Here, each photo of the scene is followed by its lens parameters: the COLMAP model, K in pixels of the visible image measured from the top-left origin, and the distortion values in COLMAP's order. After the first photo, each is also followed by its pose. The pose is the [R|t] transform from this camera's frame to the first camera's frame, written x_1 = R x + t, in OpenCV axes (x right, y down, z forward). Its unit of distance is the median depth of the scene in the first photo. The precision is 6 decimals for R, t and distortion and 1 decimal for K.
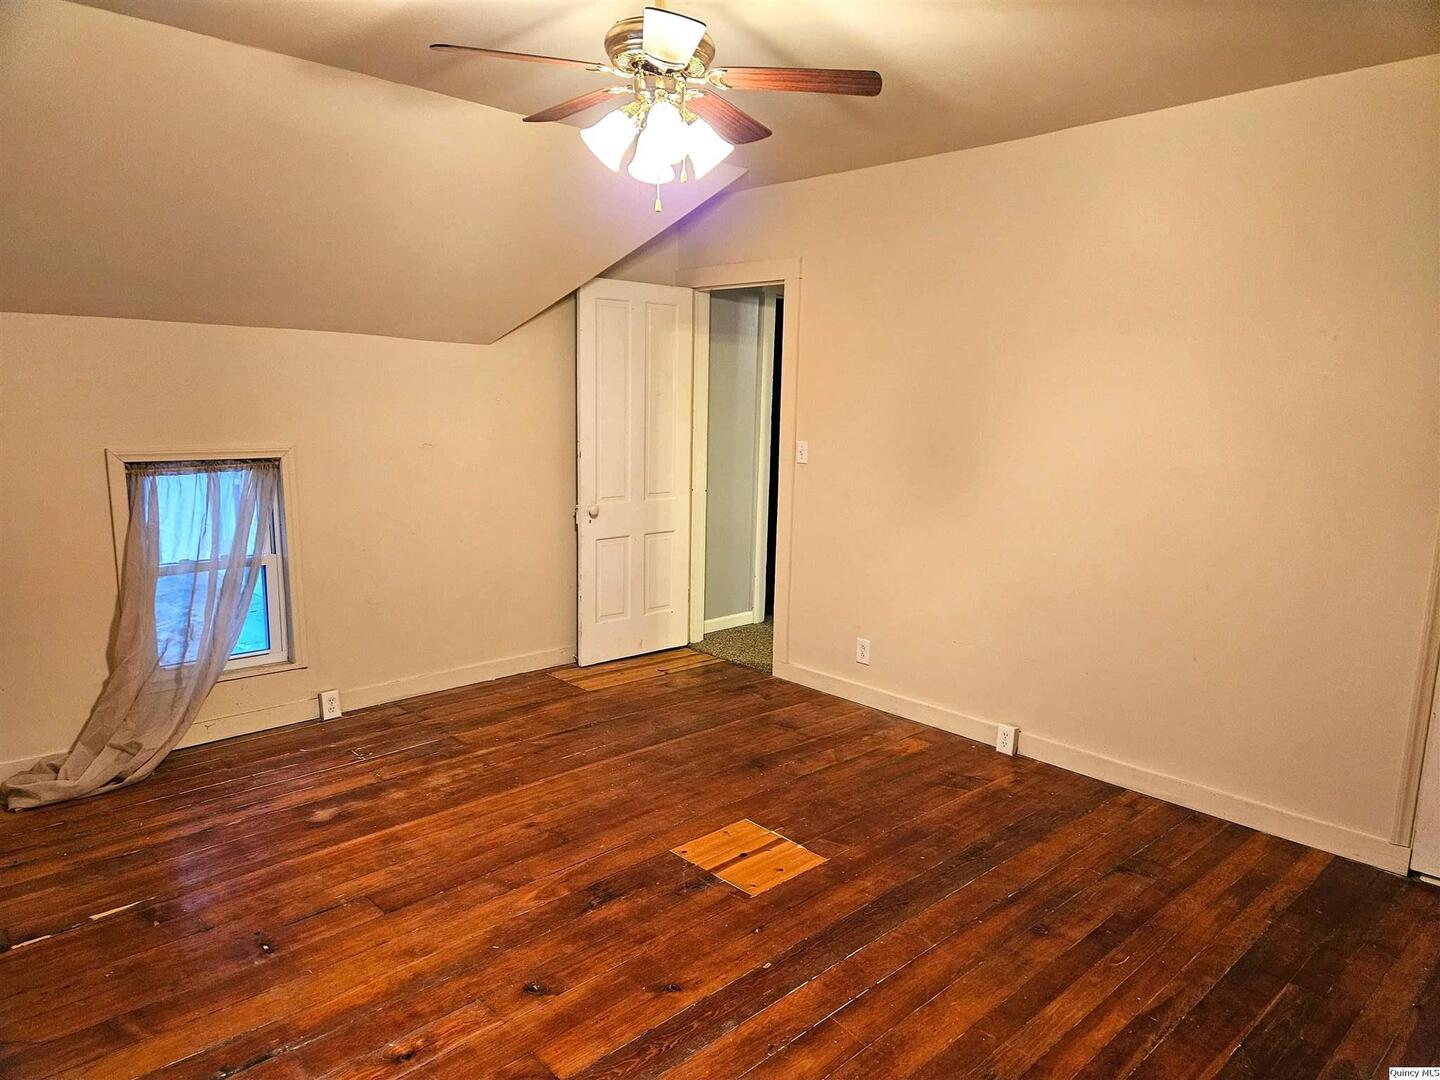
lens RADIAL K [[964.6, 0, 717.7], [0, 964.6, 543.1], [0, 0, 1]] dist [0.048899, -0.027681]
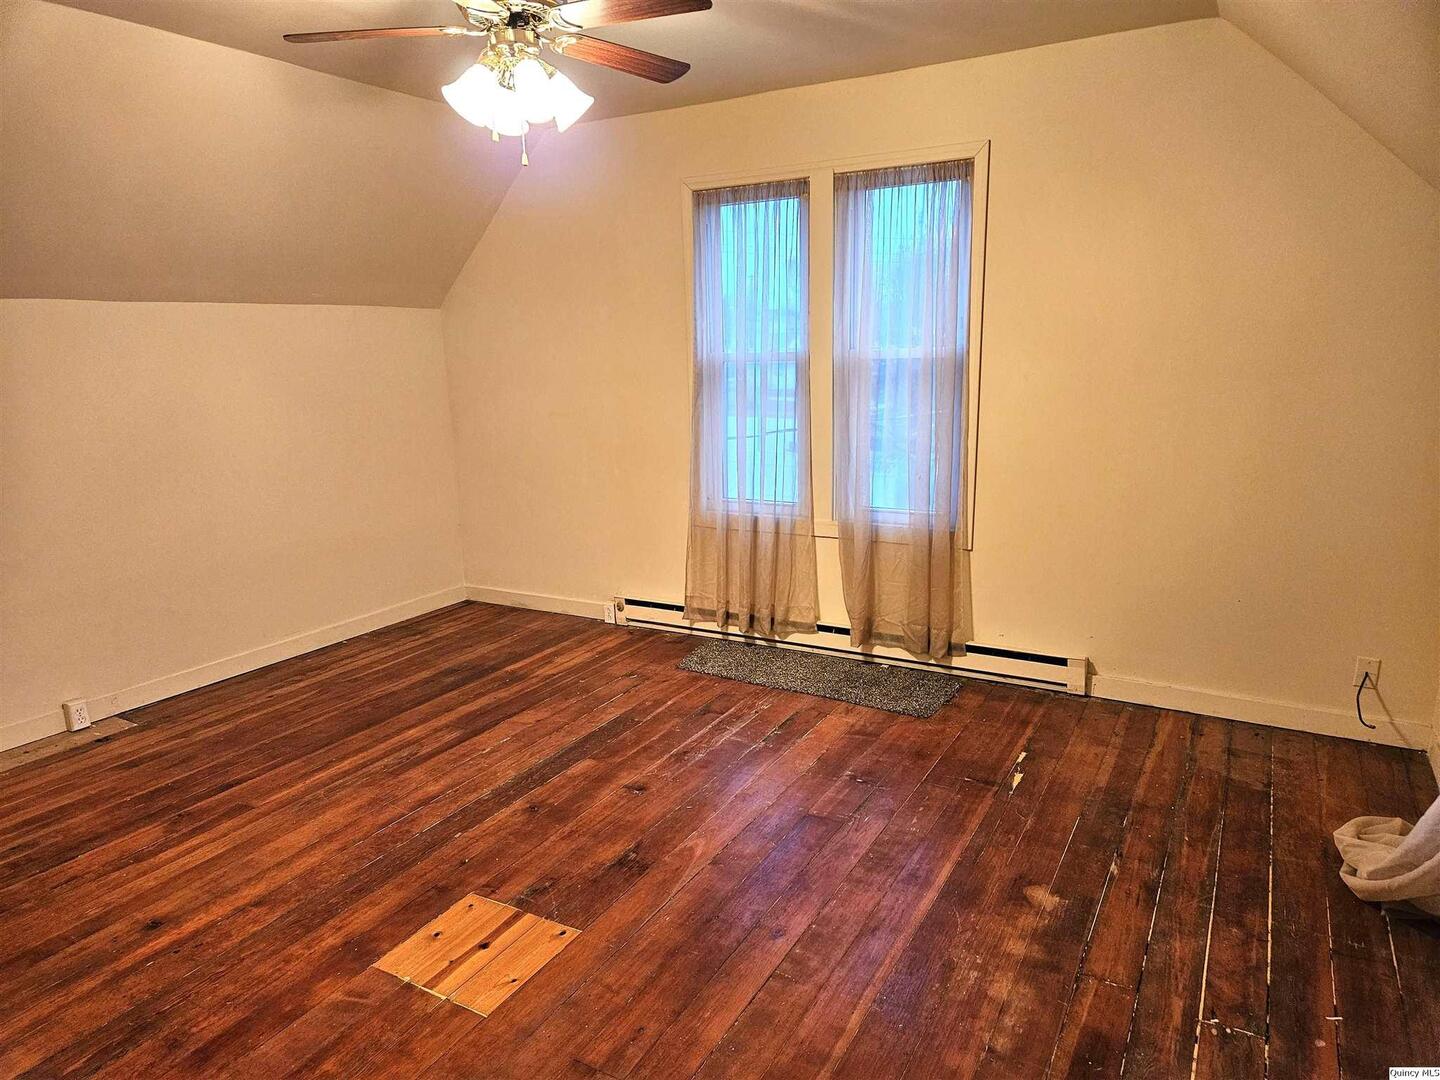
lens RADIAL K [[964.6, 0, 719.3], [0, 964.6, 539.2], [0, 0, 1]] dist [0.048899, -0.027681]
pose [[-0.956504, 0.061067, -0.285257, 0.054270], [-0.043978, 0.936483, 0.347944, -0.288810], [0.288386, 0.345354, -0.893064, 1.782561]]
